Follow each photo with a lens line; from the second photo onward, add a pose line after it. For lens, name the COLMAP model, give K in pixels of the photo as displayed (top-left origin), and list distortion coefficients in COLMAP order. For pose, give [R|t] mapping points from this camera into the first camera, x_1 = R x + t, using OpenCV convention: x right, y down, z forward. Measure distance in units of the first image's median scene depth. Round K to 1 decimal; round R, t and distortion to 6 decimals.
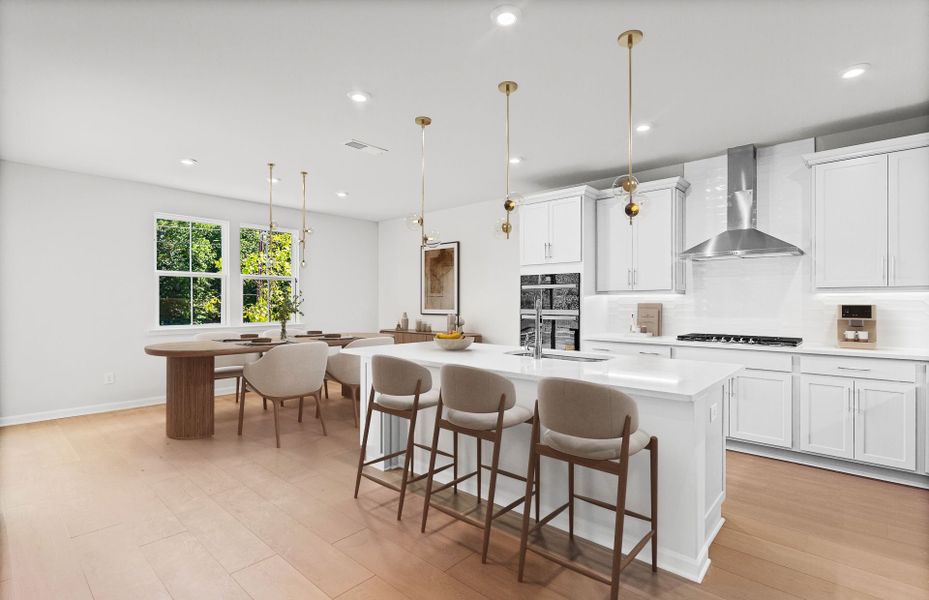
lens RADIAL K [[443.1, 0, 488.3], [0, 443.1, 294.9], [0, 0, 1]] dist [0.015222, 0.000424]
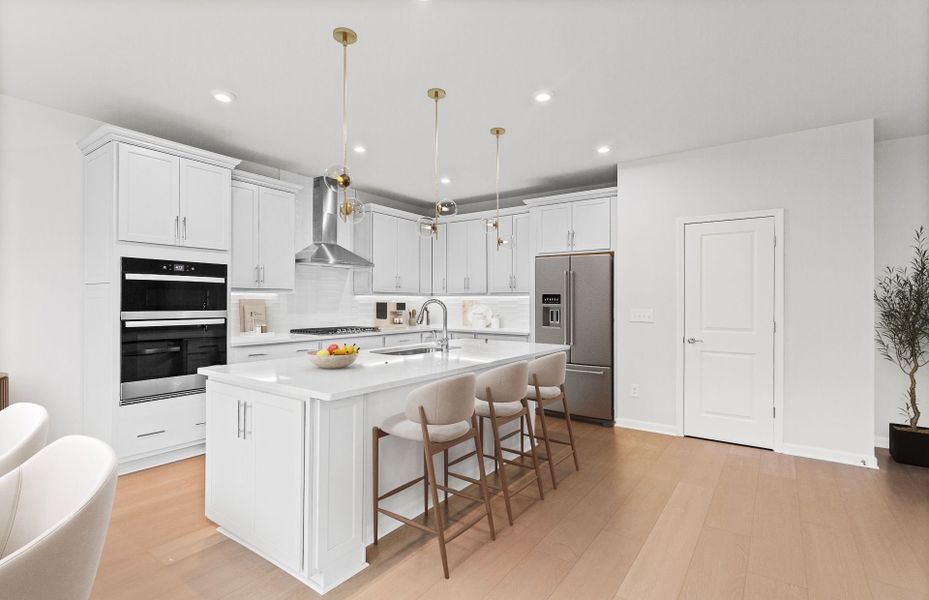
lens RADIAL K [[443.1, 0, 474.4], [0, 443.1, 297.2], [0, 0, 1]] dist [0.015222, 0.000424]
pose [[-0.122837, 0.009670, 0.992380, -0.624855], [-0.018206, 0.999762, -0.011995, 0.011210], [-0.992260, -0.019541, -0.122632, 0.625171]]
